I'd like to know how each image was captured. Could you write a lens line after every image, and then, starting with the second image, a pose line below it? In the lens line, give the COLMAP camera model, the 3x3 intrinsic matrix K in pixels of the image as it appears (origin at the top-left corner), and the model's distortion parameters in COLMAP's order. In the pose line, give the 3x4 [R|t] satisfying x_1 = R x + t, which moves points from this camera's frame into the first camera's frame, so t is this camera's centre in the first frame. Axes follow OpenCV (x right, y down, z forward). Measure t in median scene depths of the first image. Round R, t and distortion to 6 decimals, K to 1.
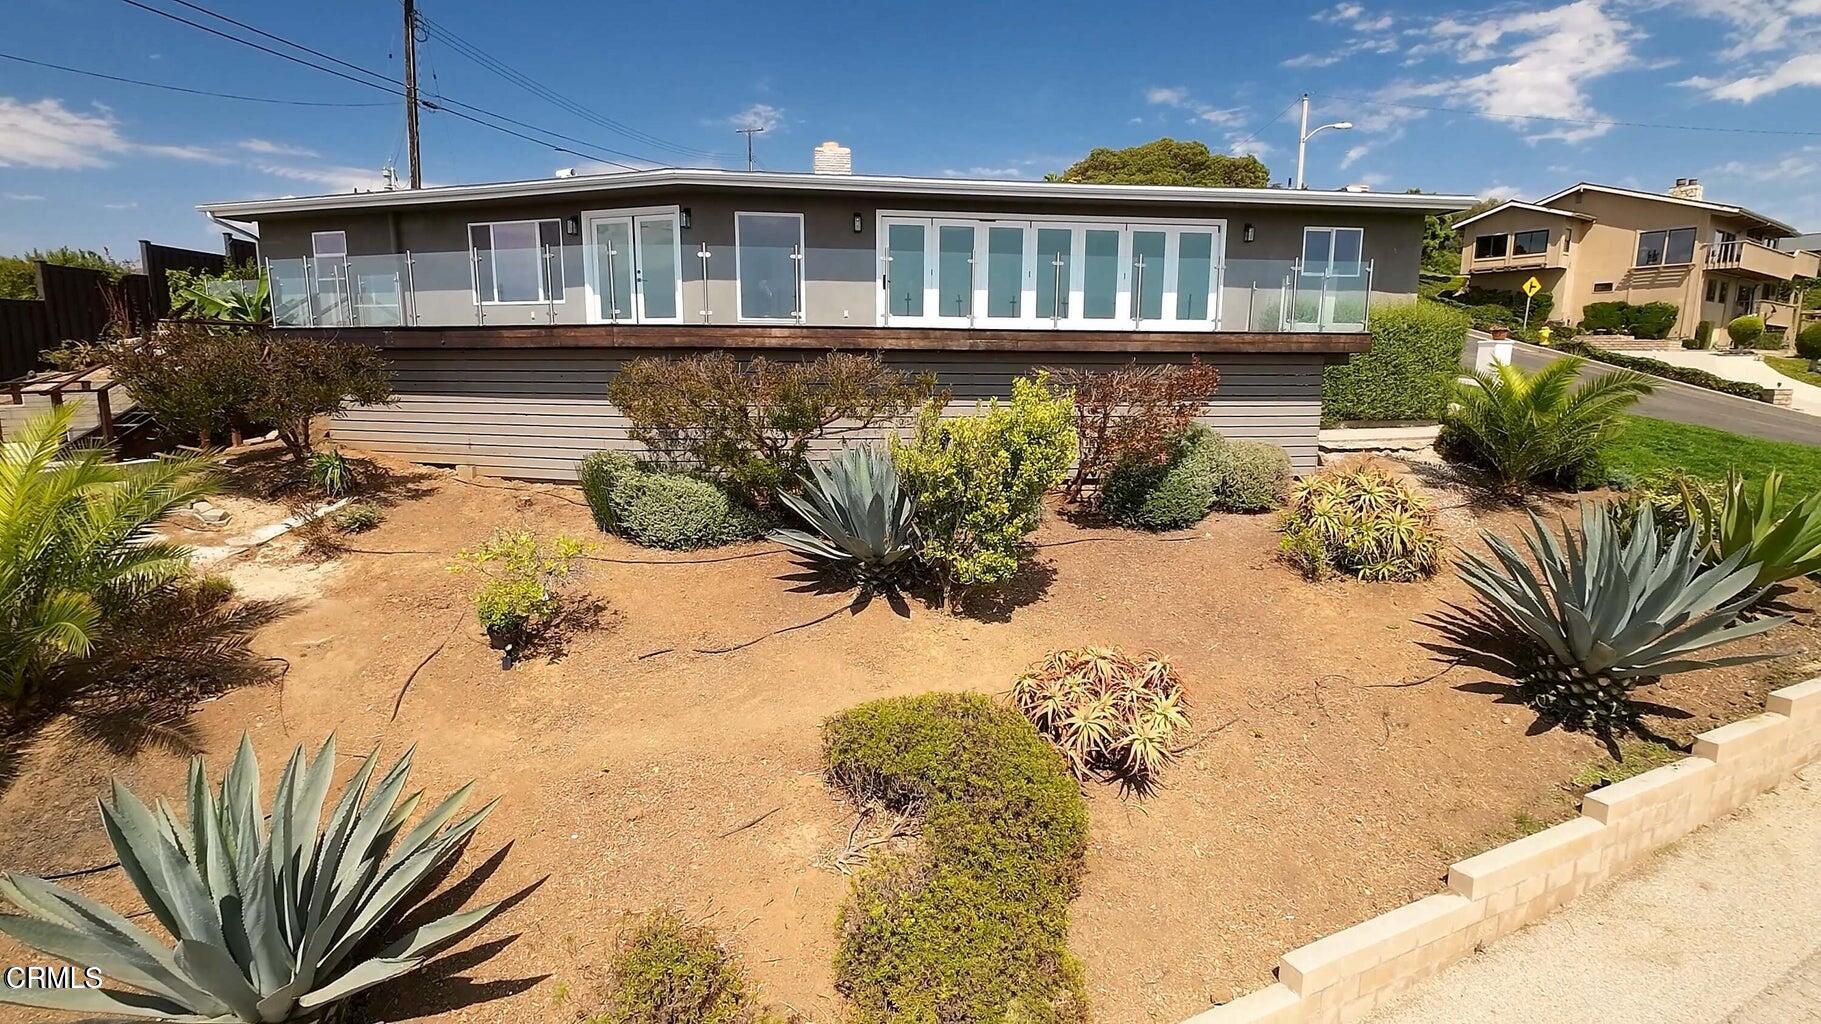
lens RADIAL K [[859.6, 0, 906.4], [0, 859.6, 516.8], [0, 0, 1]] dist [0.000733, -0.000715]
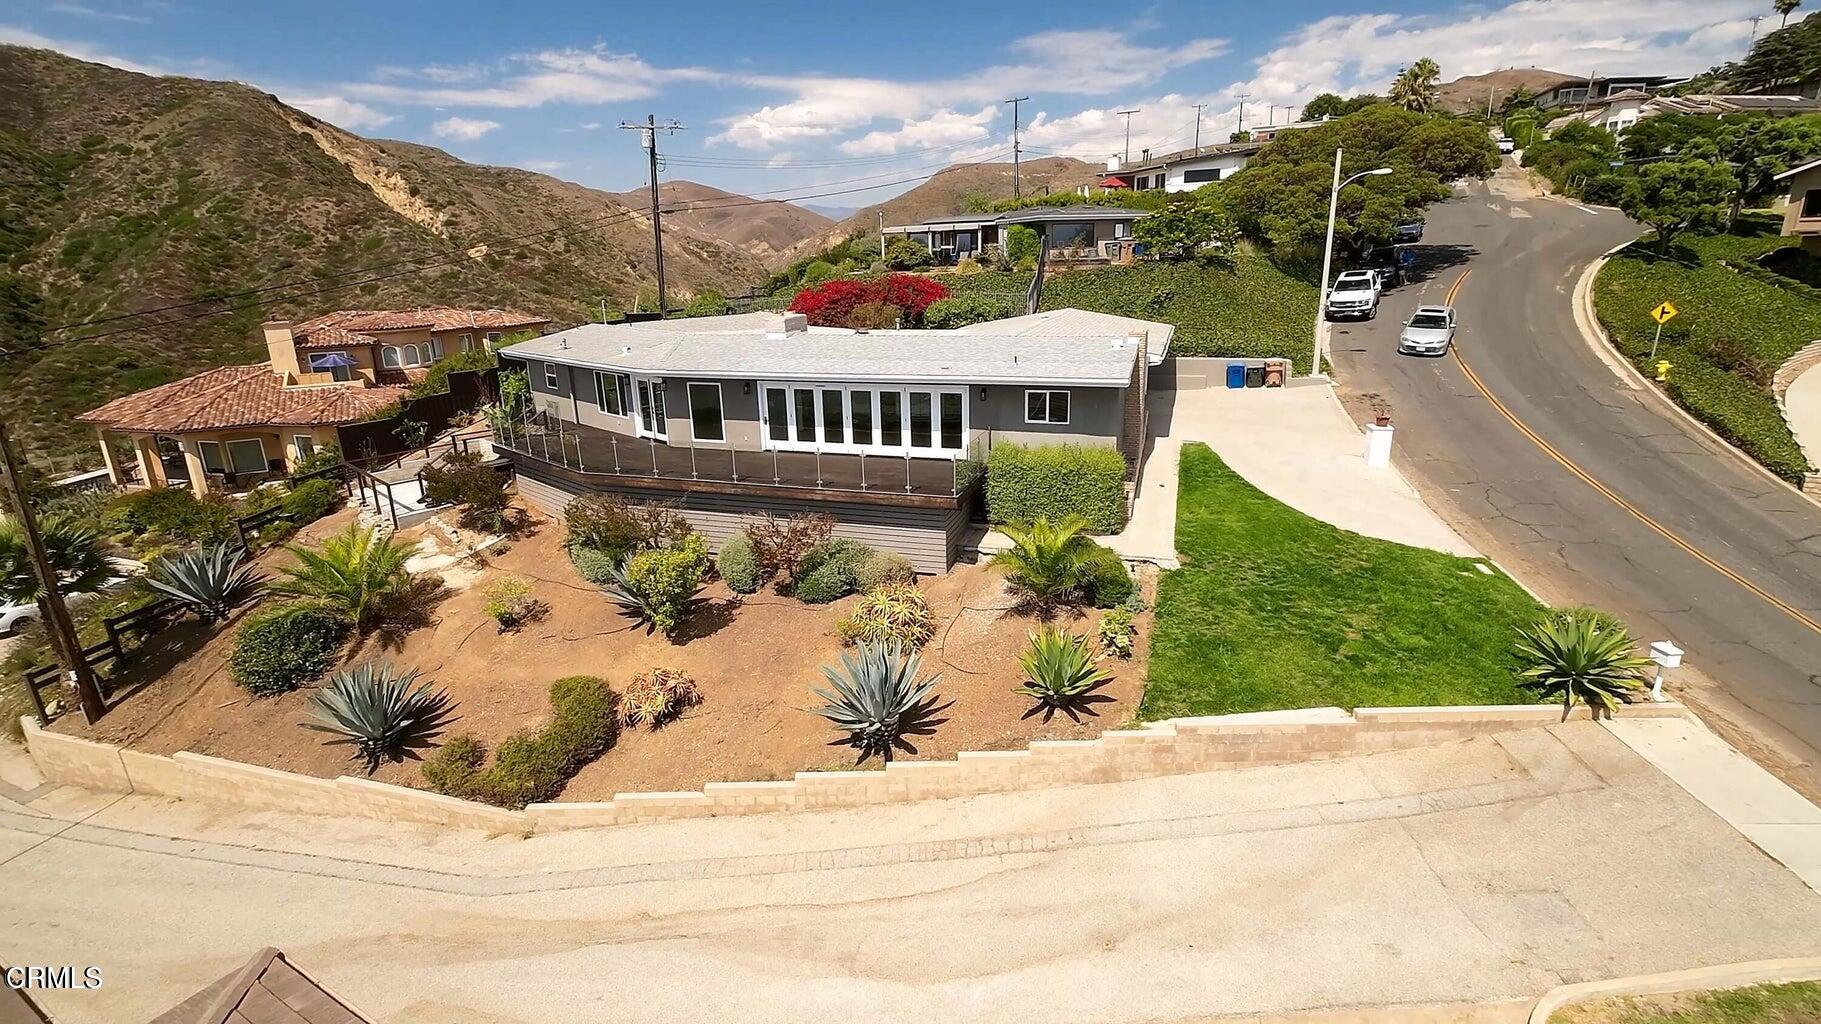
lens RADIAL K [[859.6, 0, 910.5], [0, 859.6, 511.7], [0, 0, 1]] dist [0.000733, -0.000715]
pose [[0.897742, 0.109638, -0.426659, 0.984680], [-0.048979, 0.987371, 0.150667, -0.367983], [0.437790, -0.114363, 0.891774, -0.423437]]
